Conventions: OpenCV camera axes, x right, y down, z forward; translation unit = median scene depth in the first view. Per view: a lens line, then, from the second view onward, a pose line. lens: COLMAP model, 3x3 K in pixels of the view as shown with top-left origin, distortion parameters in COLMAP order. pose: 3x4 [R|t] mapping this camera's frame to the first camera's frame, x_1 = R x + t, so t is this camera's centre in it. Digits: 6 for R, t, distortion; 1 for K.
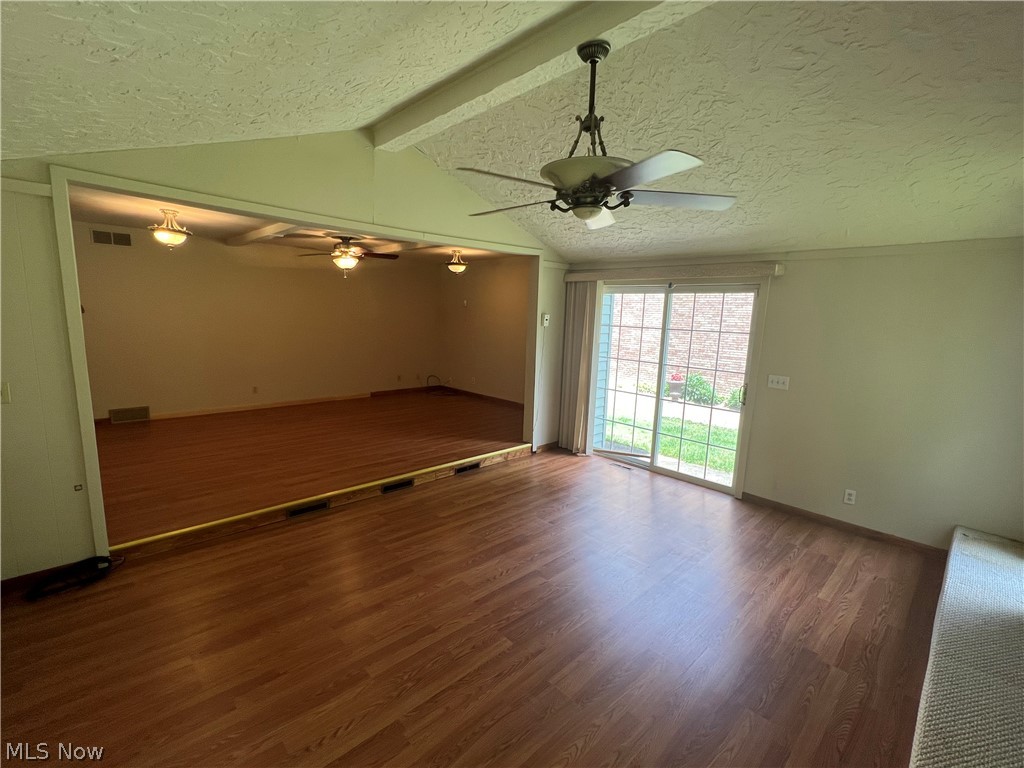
lens RADIAL K [[456.4, 0, 511.5], [0, 456.4, 381.3], [0, 0, 1]] dist [0.003320, 0.000128]
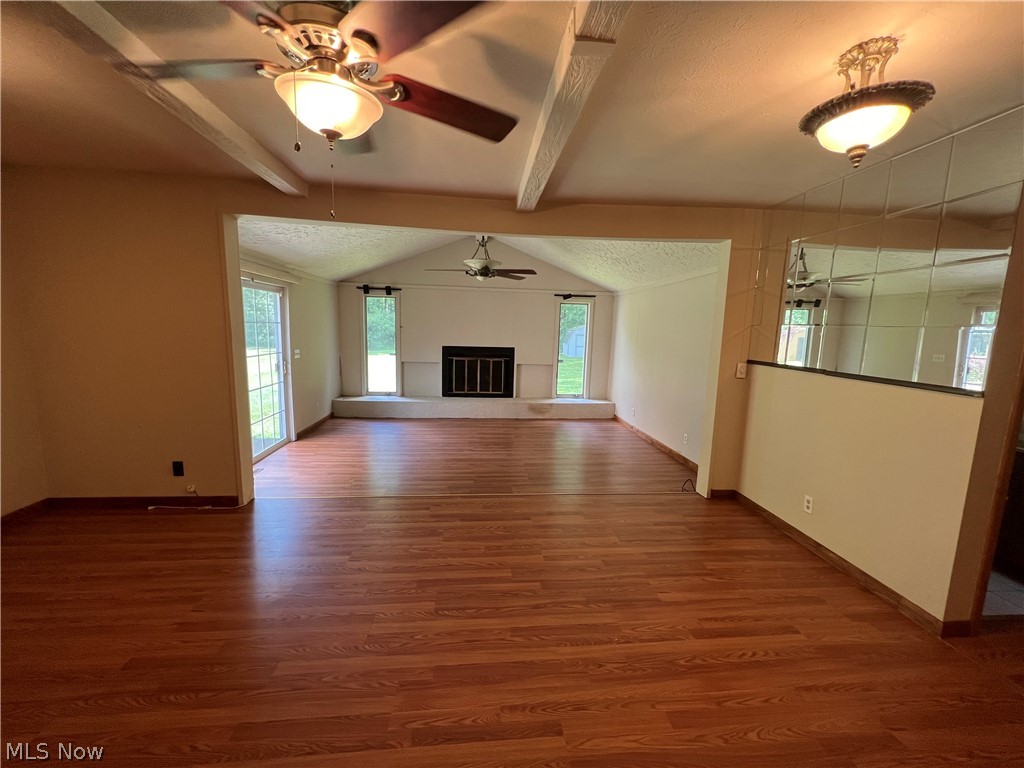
lens RADIAL K [[408.6, 0, 511.4], [0, 408.6, 385.4], [0, 0, 1]] dist [-0.004526, 0.000528]
pose [[-0.780103, -0.137935, 0.610257, -0.723995], [0.043239, 0.961176, 0.272526, -0.209473], [-0.624156, 0.238985, -0.743852, 1.397307]]
